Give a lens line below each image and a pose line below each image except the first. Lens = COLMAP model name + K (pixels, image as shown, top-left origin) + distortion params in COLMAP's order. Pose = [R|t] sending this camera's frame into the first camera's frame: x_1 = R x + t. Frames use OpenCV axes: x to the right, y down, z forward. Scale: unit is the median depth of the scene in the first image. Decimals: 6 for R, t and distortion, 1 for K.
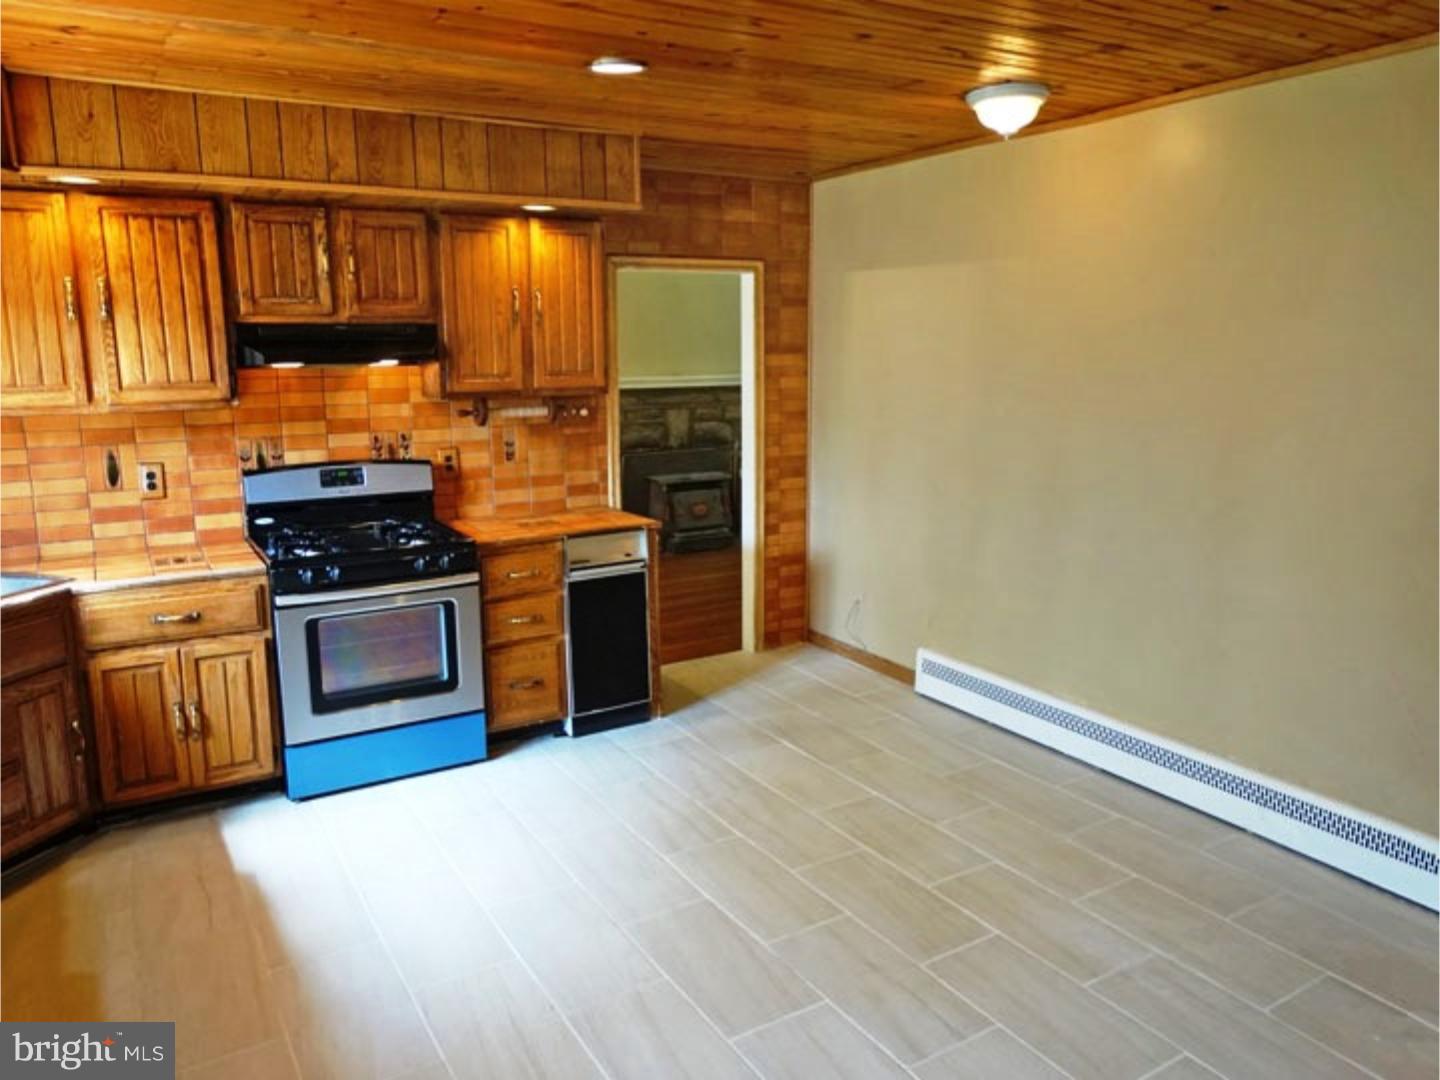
lens RADIAL K [[1079.7, 0, 706.3], [0, 1079.7, 532.2], [0, 0, 1]] dist [0.002598, 0.012958]
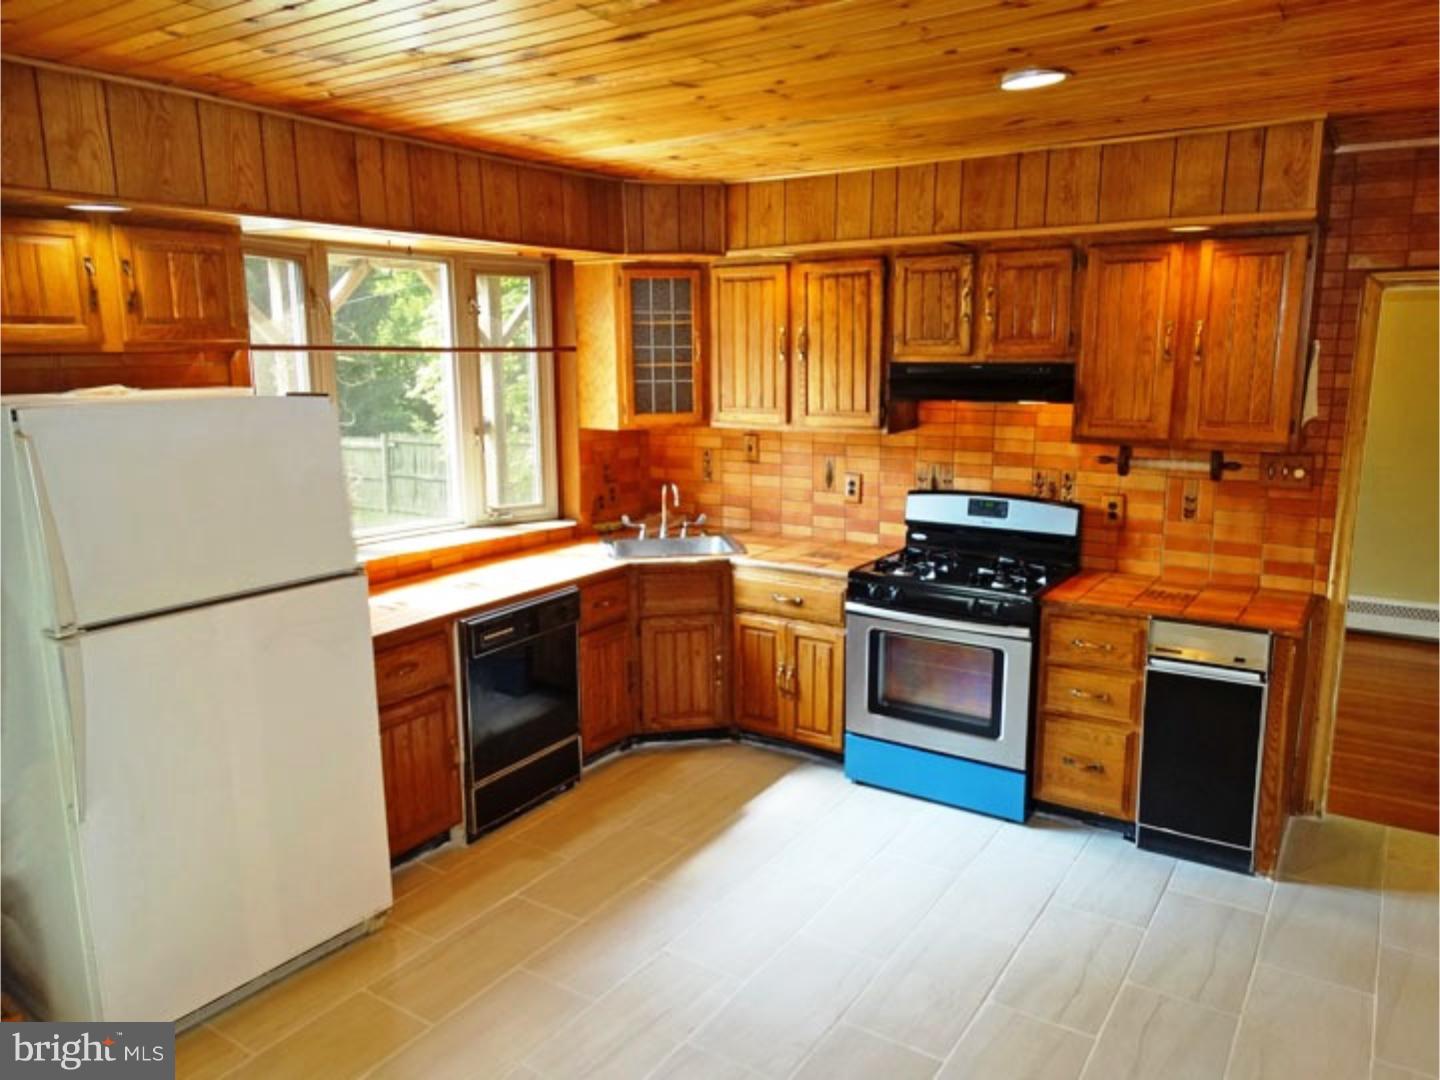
lens RADIAL K [[1009.3, 0, 719.9], [0, 1009.3, 528.9], [0, 0, 1]] dist [0.016660, -0.013629]
pose [[0.434316, 0.168968, -0.884771, 0.446207], [-0.156483, 0.981466, 0.110620, -0.105771], [0.887064, 0.090407, 0.452707, 0.355113]]
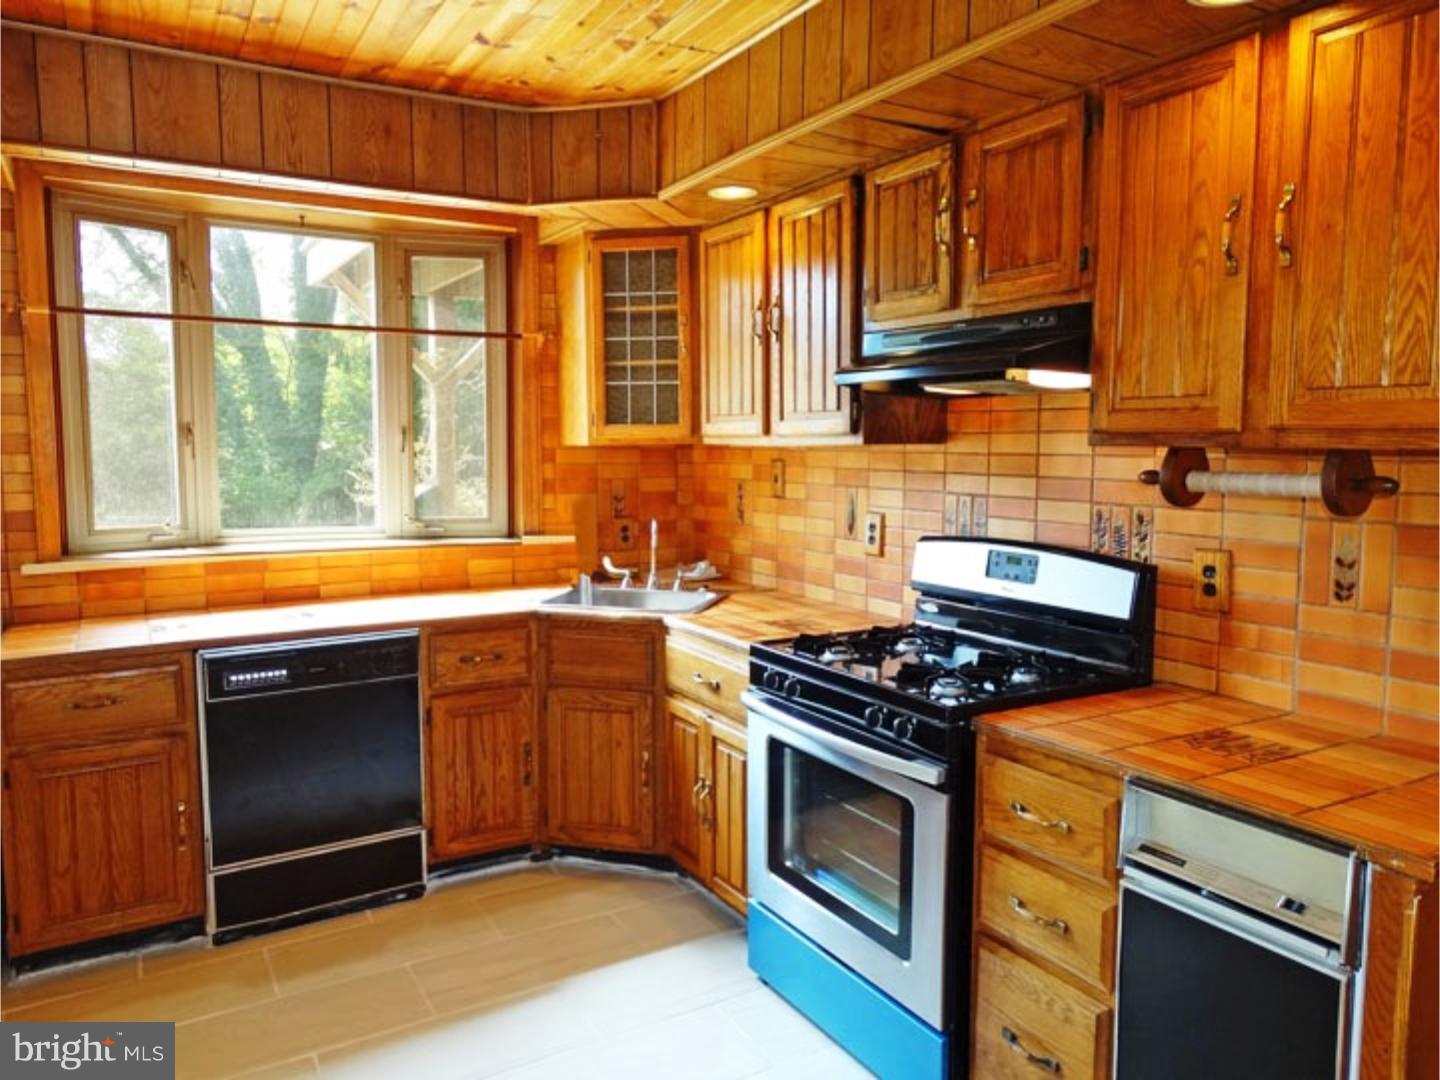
lens RADIAL K [[1009.3, 0, 728.8], [0, 1009.3, 538.5], [0, 0, 1]] dist [0.016660, -0.013629]
pose [[-0.003221, 0.105045, -0.994462, 0.265064], [-0.177869, 0.978549, 0.103940, -0.105925], [0.984049, 0.177219, 0.015532, 0.885585]]
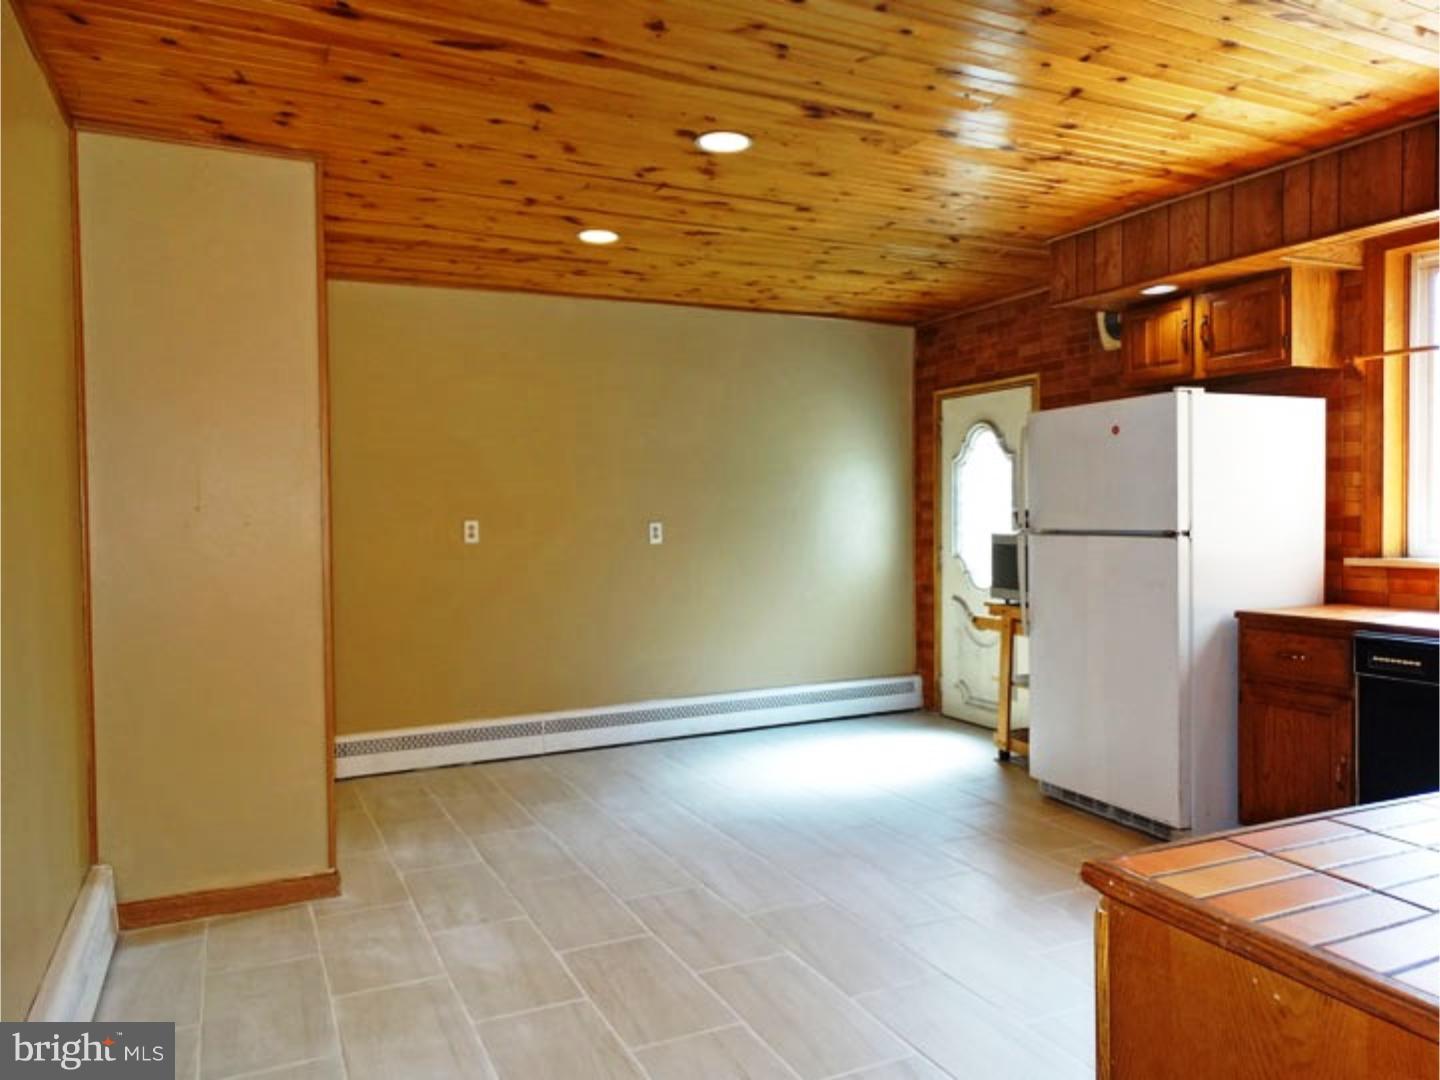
lens RADIAL K [[1009.3, 0, 711.7], [0, 1009.3, 533.8], [0, 0, 1]] dist [0.016660, -0.013629]
pose [[-0.994575, 0.010857, 0.103455, 0.016801], [0.031956, 0.978336, 0.204542, -0.155267], [-0.098993, 0.206739, -0.973375, 1.390479]]
